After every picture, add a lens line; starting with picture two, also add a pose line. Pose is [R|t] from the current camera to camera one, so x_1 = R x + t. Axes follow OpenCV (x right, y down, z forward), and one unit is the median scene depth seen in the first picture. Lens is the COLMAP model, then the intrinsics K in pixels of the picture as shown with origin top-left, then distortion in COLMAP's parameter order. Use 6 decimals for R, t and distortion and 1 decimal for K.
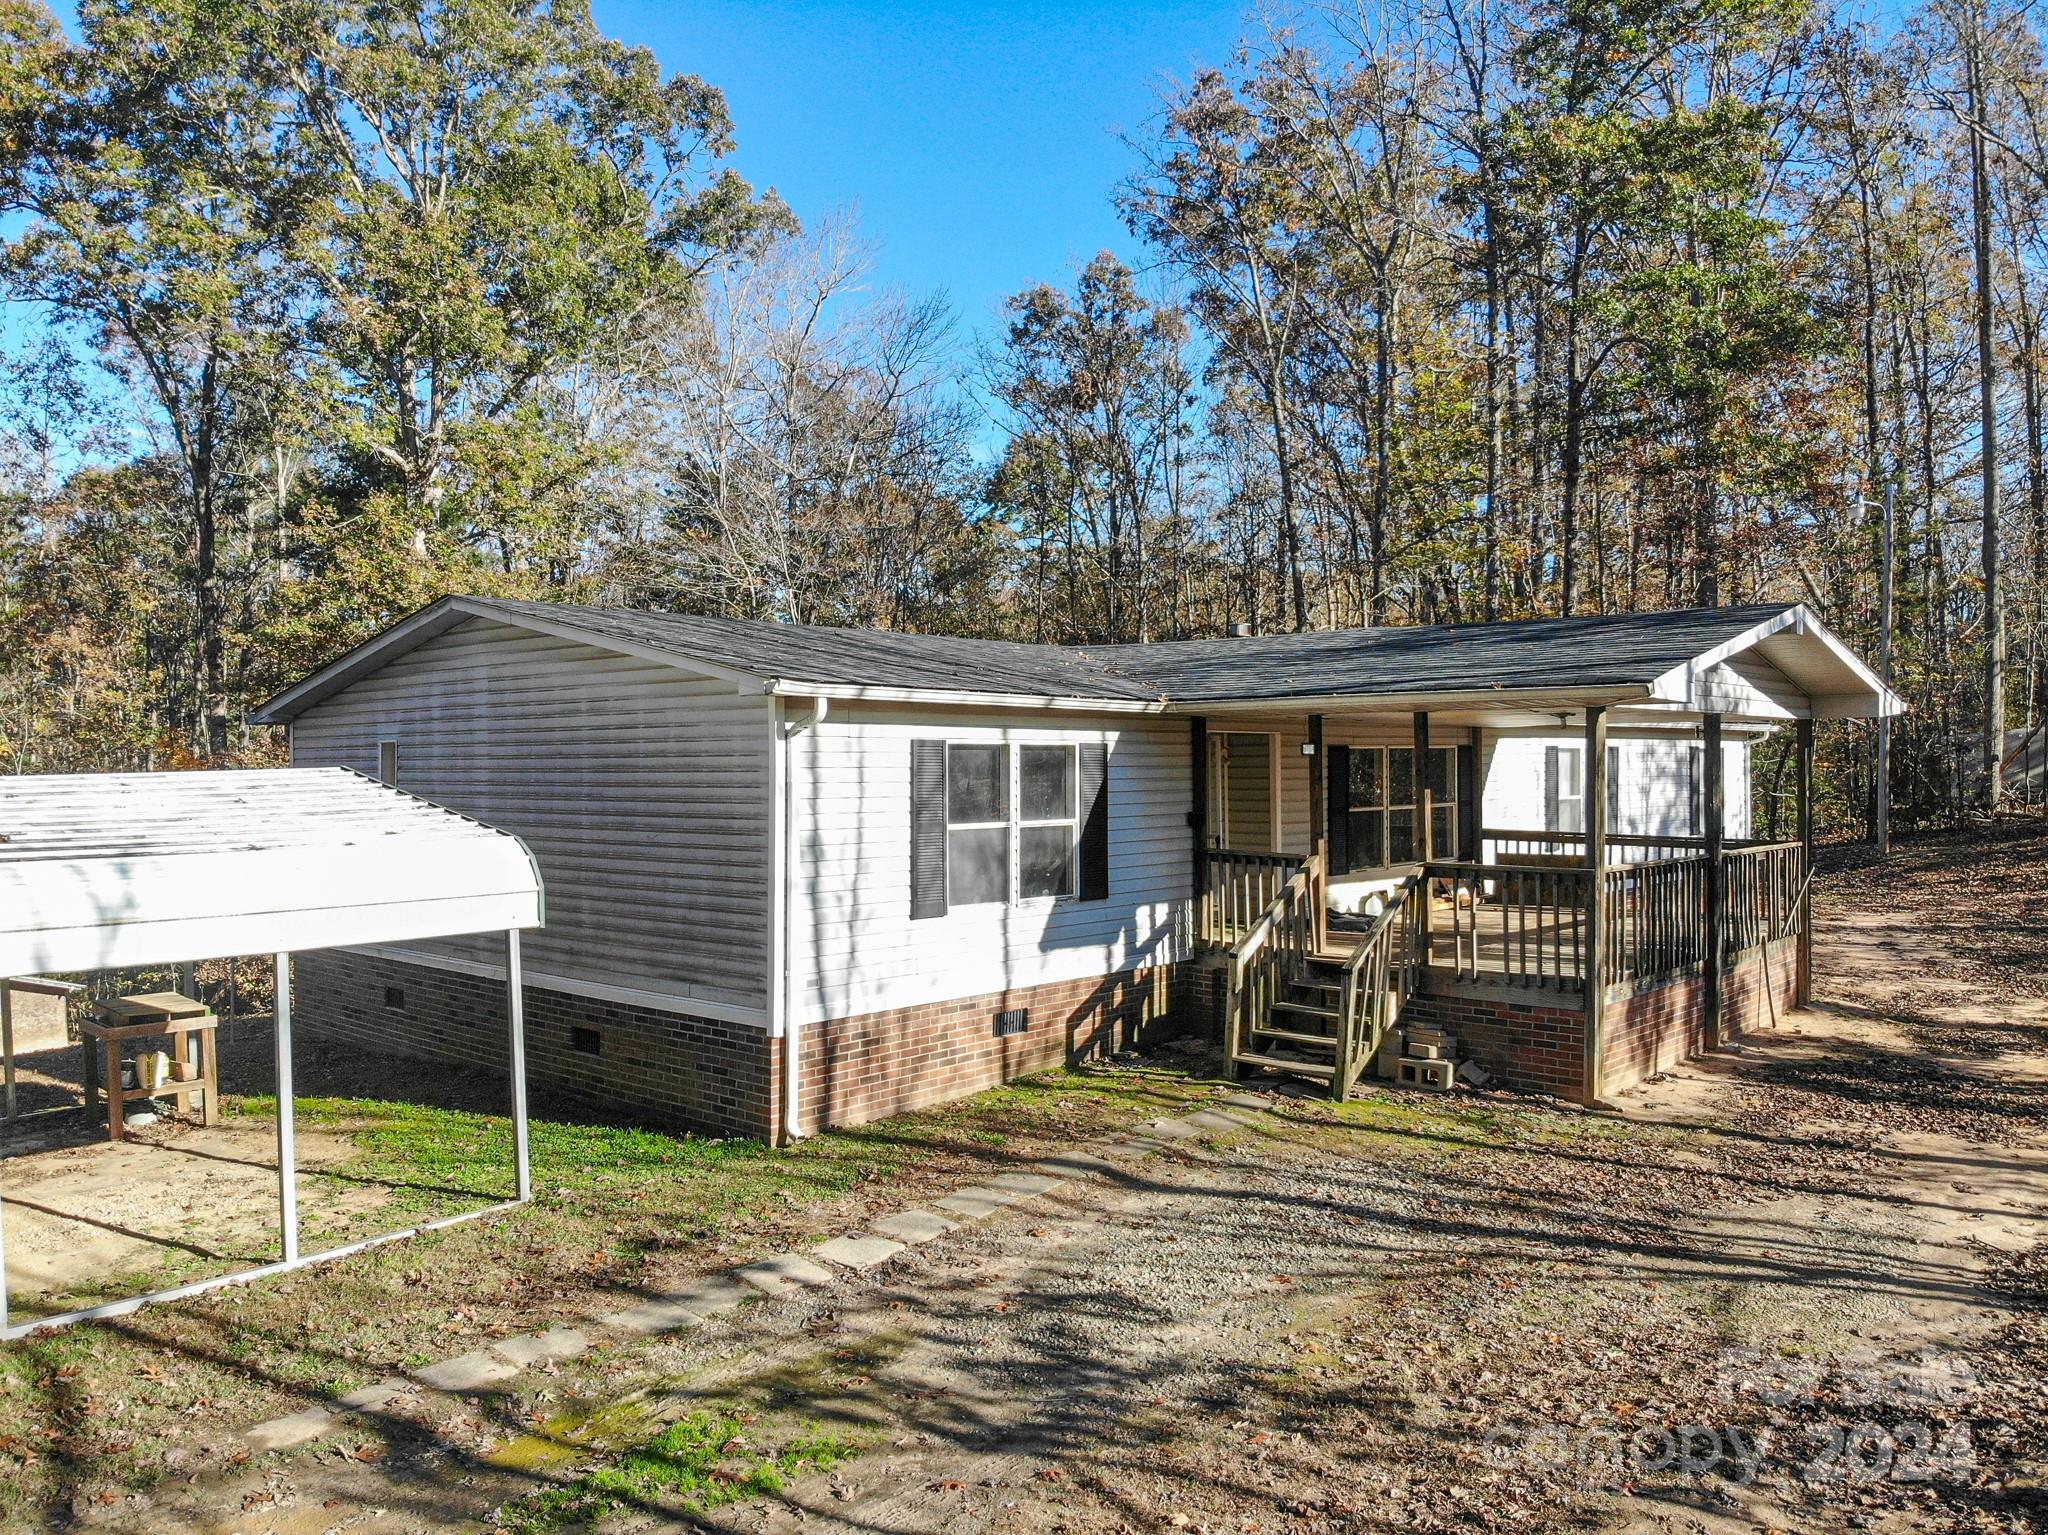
lens RADIAL K [[1479.8, 0, 1011.6], [0, 1479.8, 749.8], [0, 0, 1]] dist [0.057557, -0.168294]
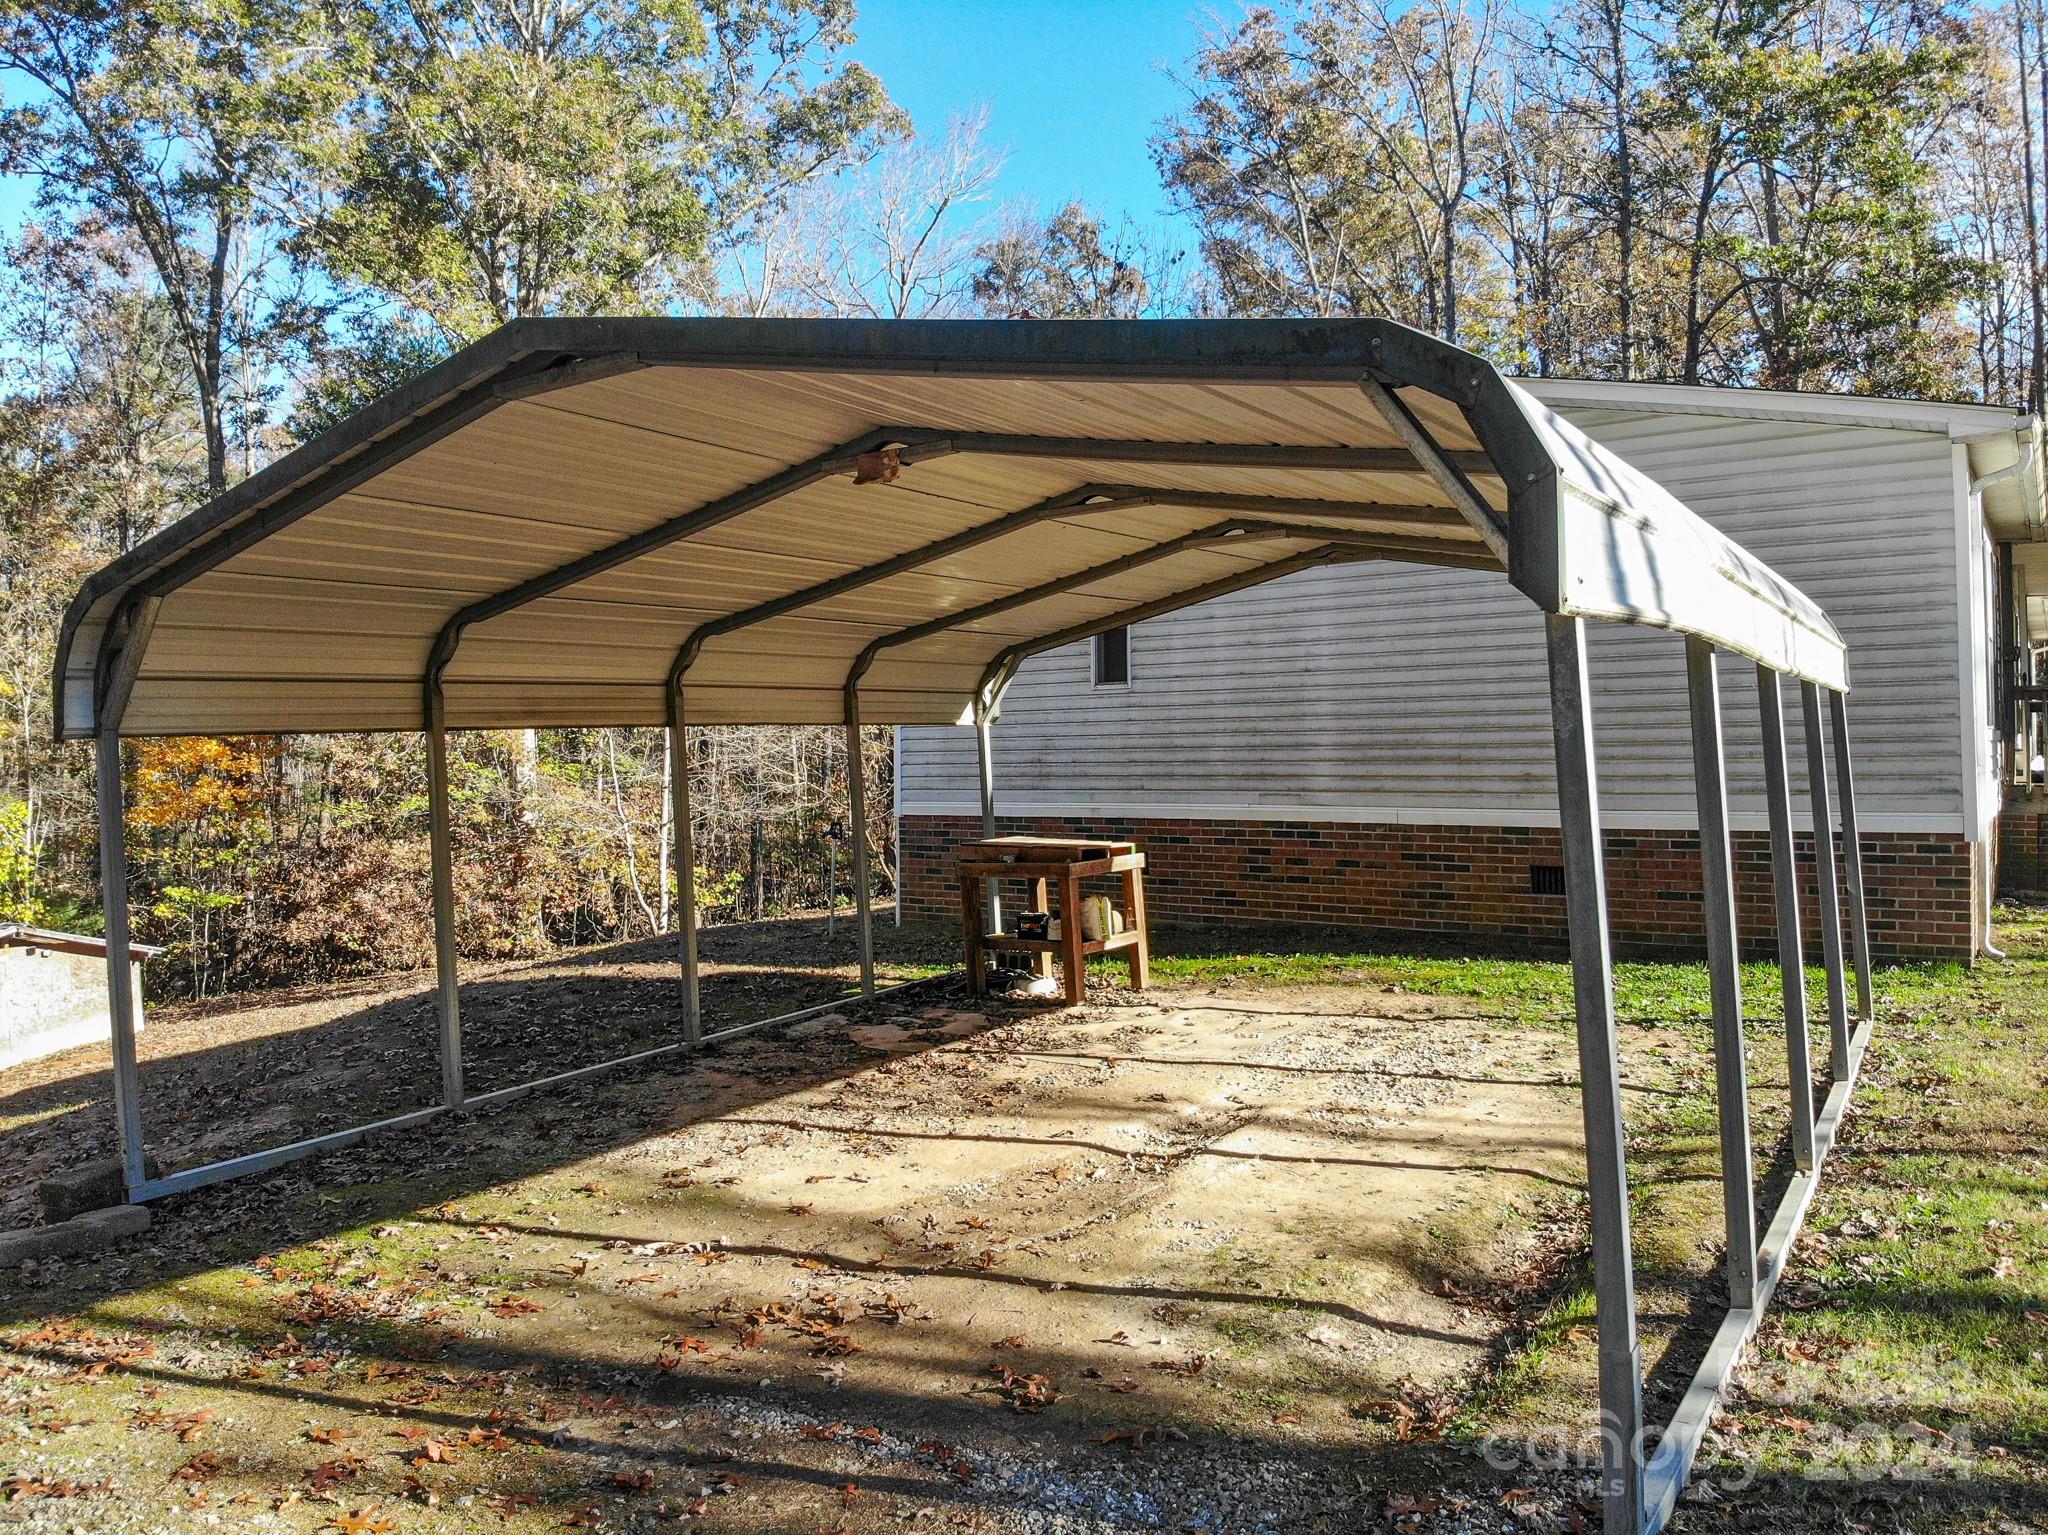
lens RADIAL K [[1500.2, 0, 1022.0], [0, 1500.2, 728.2], [0, 0, 1]] dist [0.056525, -0.185485]
pose [[0.990468, -0.003970, 0.137684, -0.667241], [0.005185, 0.999951, -0.008464, 0.106668], [-0.137643, 0.009098, 0.990440, 0.173800]]
